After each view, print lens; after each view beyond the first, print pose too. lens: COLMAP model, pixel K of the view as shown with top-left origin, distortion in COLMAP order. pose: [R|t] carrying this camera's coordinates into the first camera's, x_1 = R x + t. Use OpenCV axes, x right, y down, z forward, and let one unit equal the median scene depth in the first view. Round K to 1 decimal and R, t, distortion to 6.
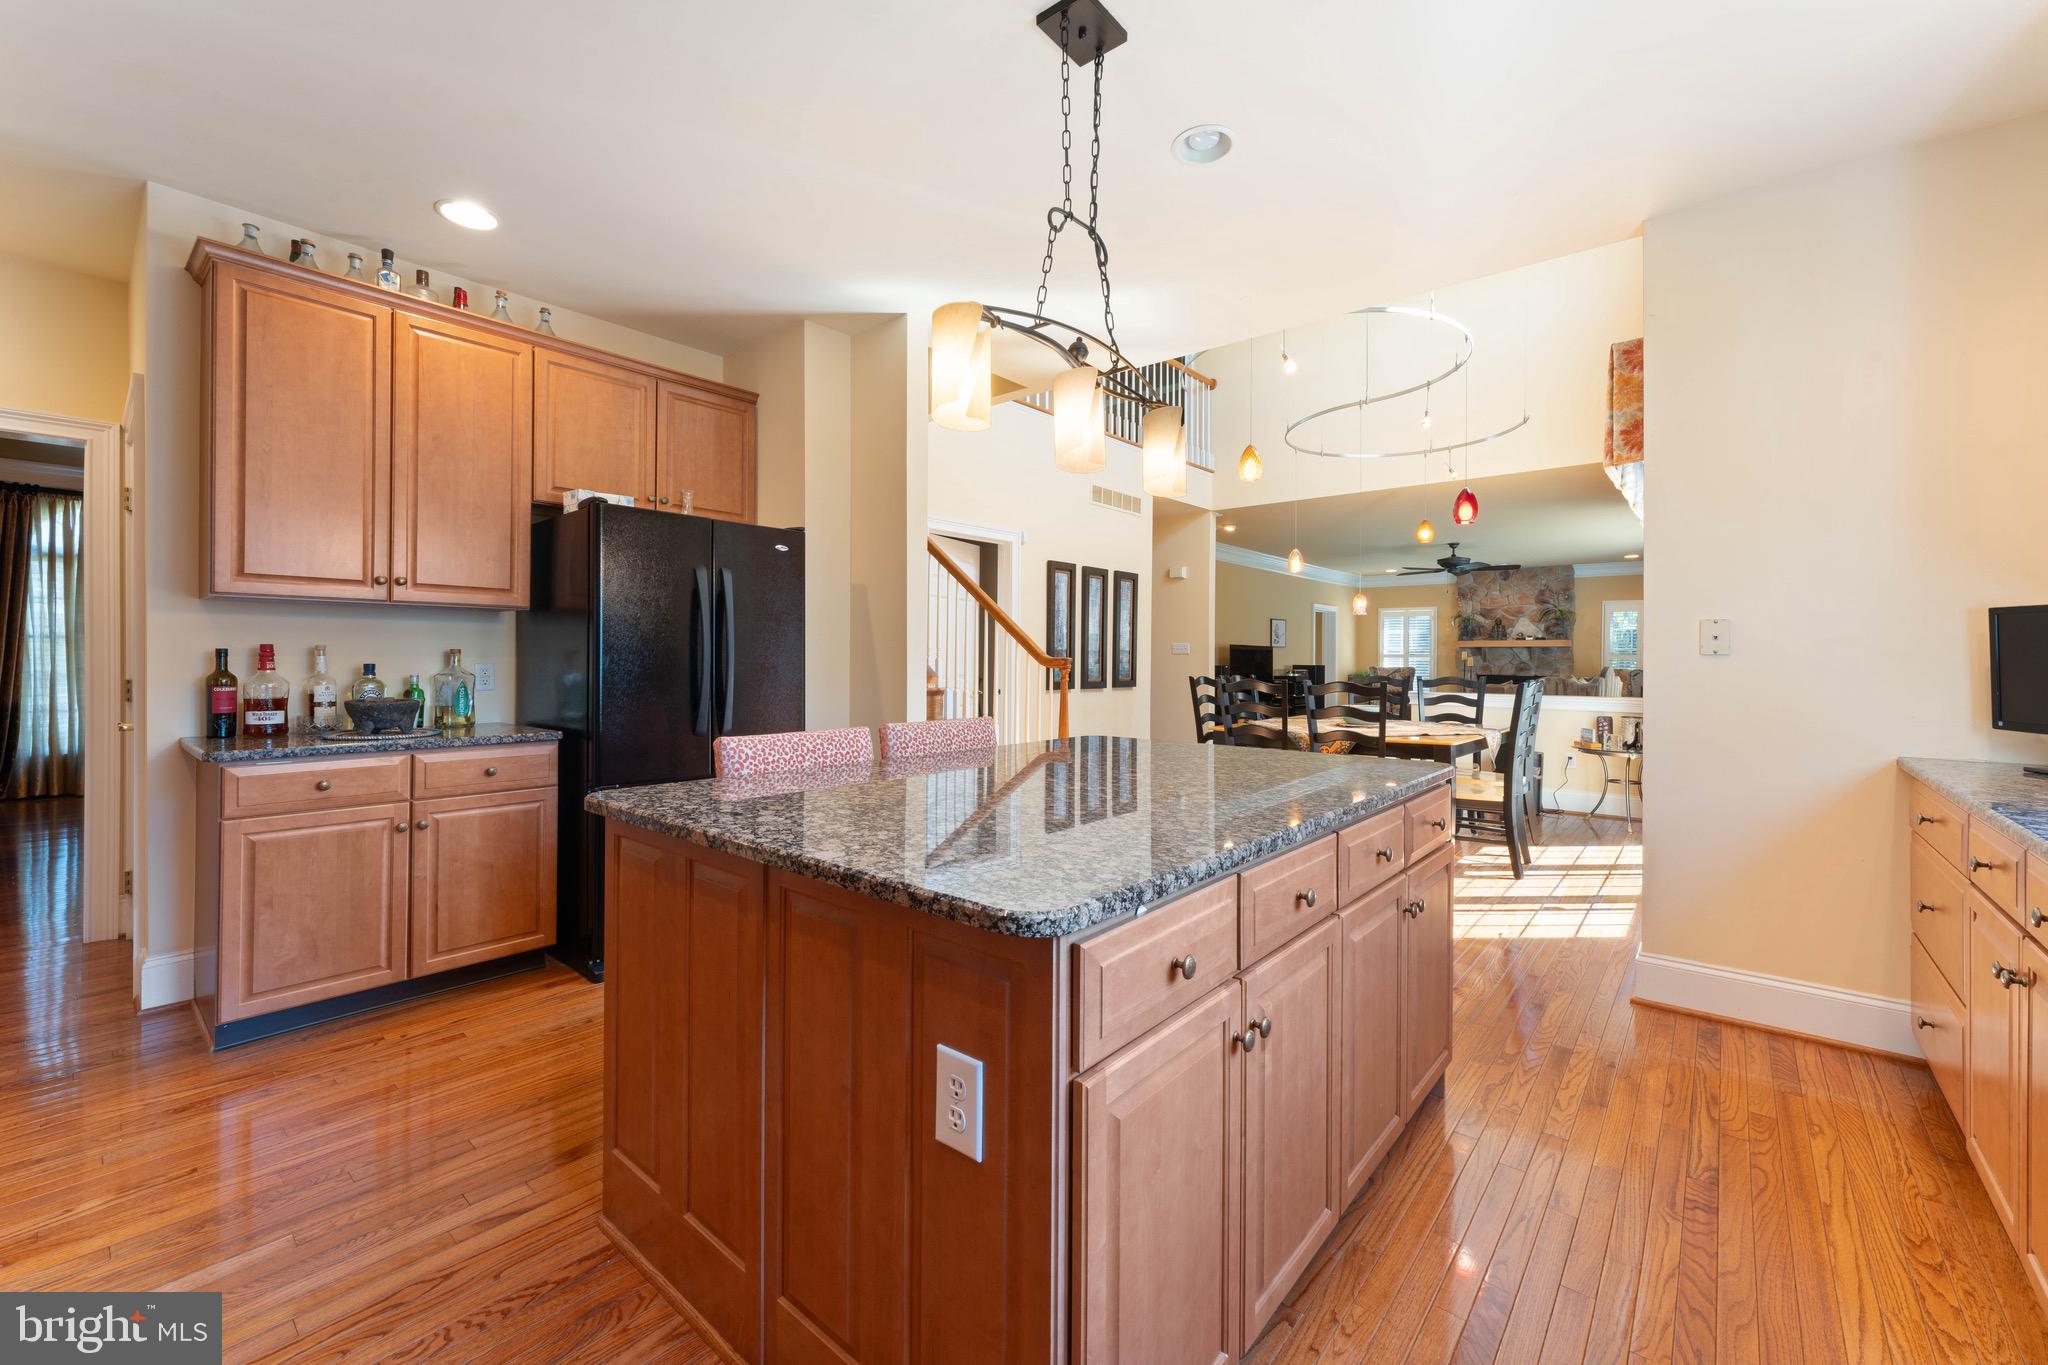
lens RADIAL K [[813.2, 0, 1027.1], [0, 813.2, 657.7], [0, 0, 1]] dist [-0.000673, -0.000535]
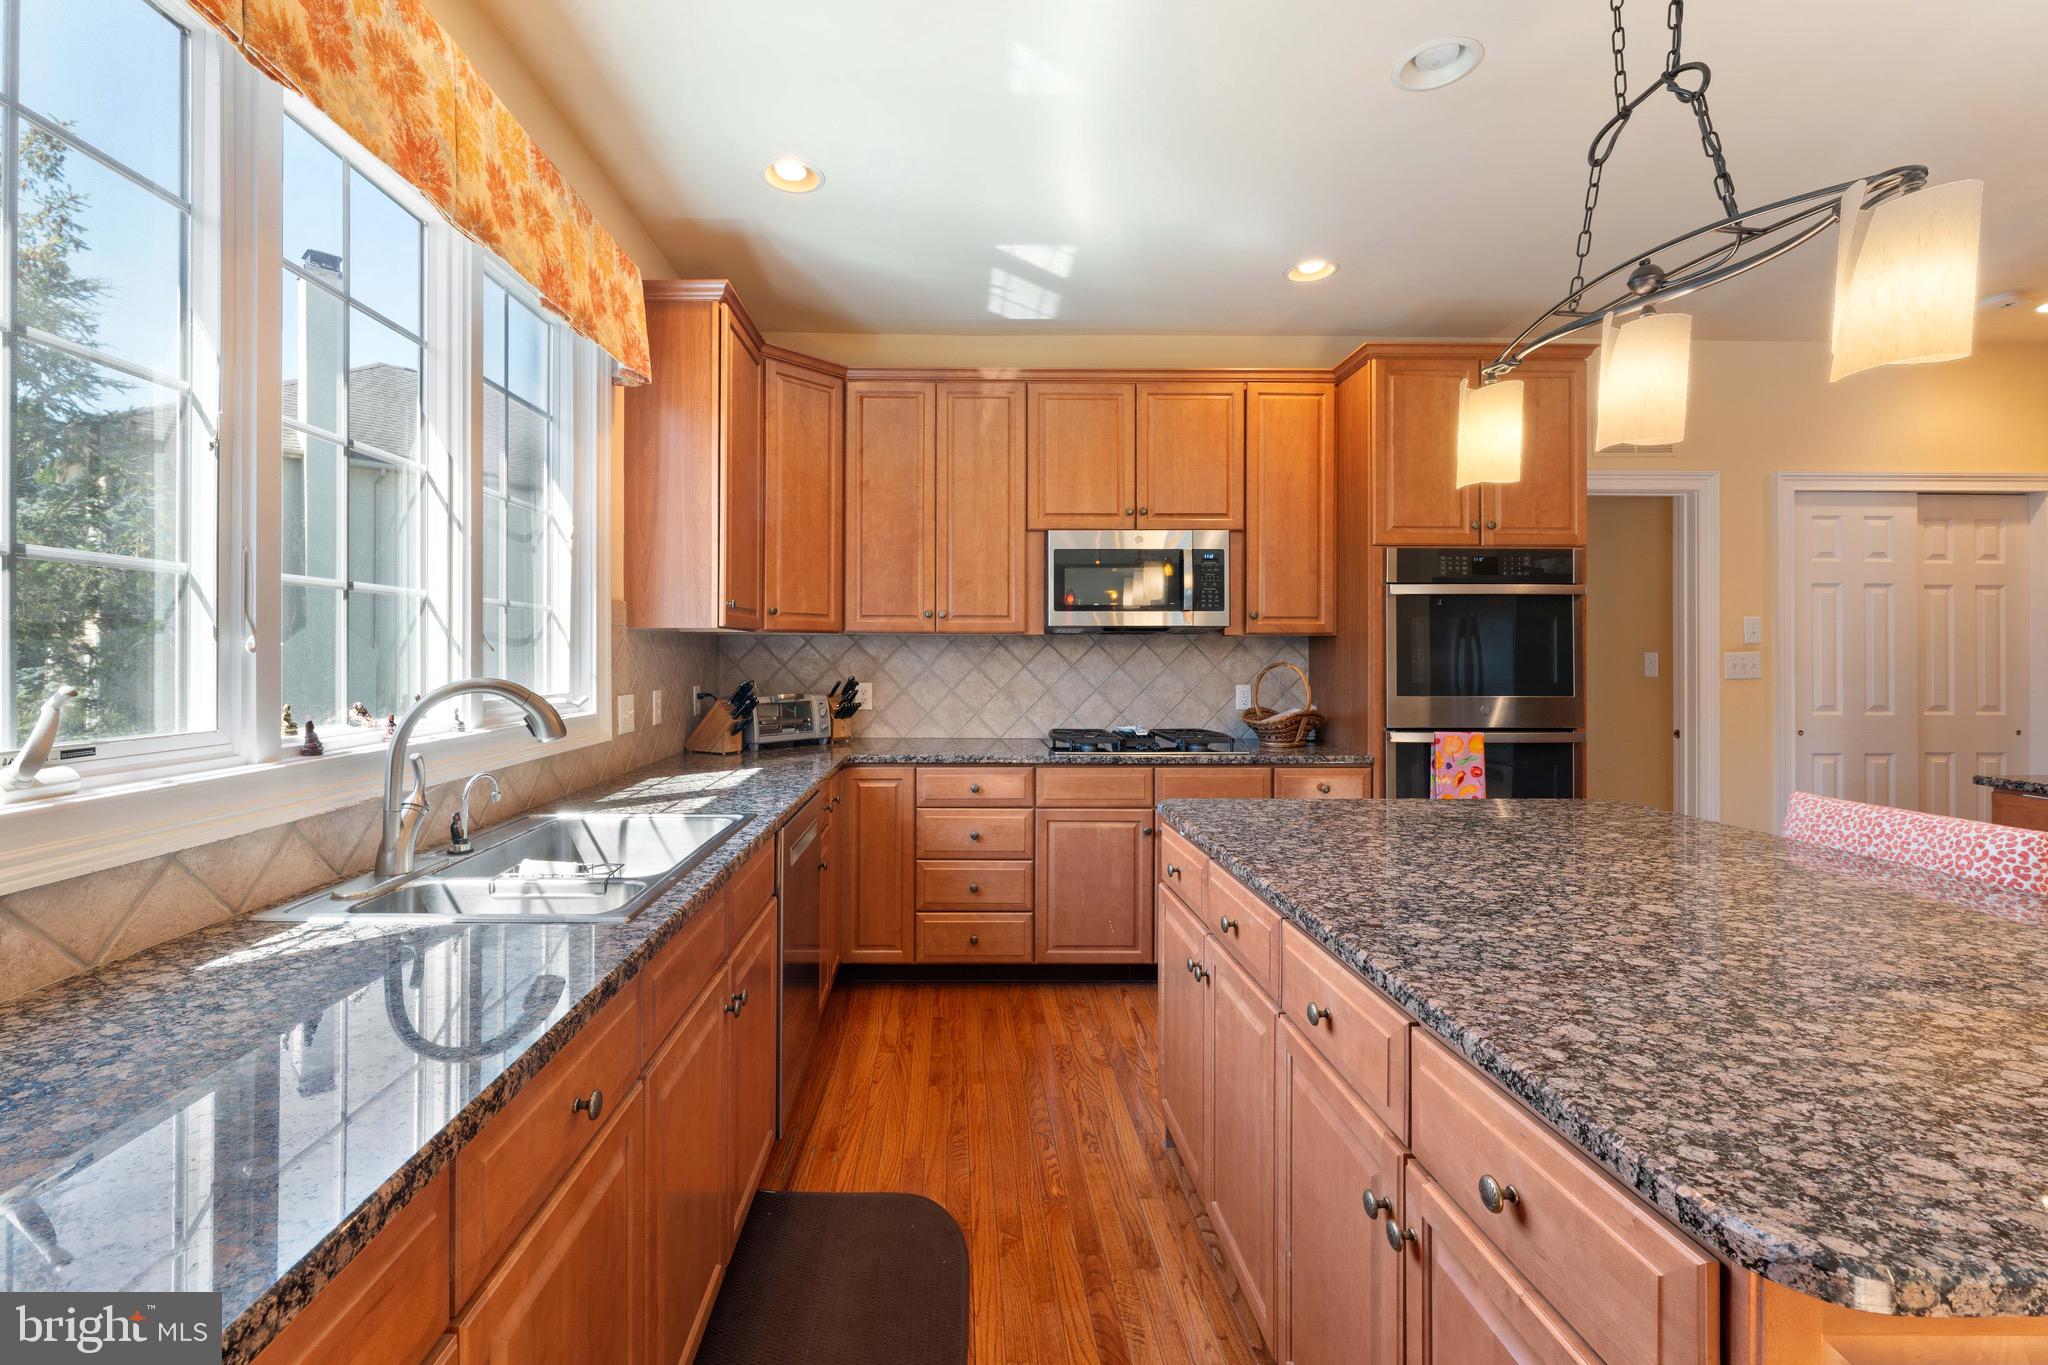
lens RADIAL K [[882.0, 0, 954.8], [0, 882.0, 646.7], [0, 0, 1]] dist [-0.003453, -0.000847]
pose [[-0.756900, -0.010167, -0.653452, 0.832967], [-0.005957, 0.999945, -0.008658, -0.042500], [0.653504, -0.002661, -0.756919, 0.981251]]
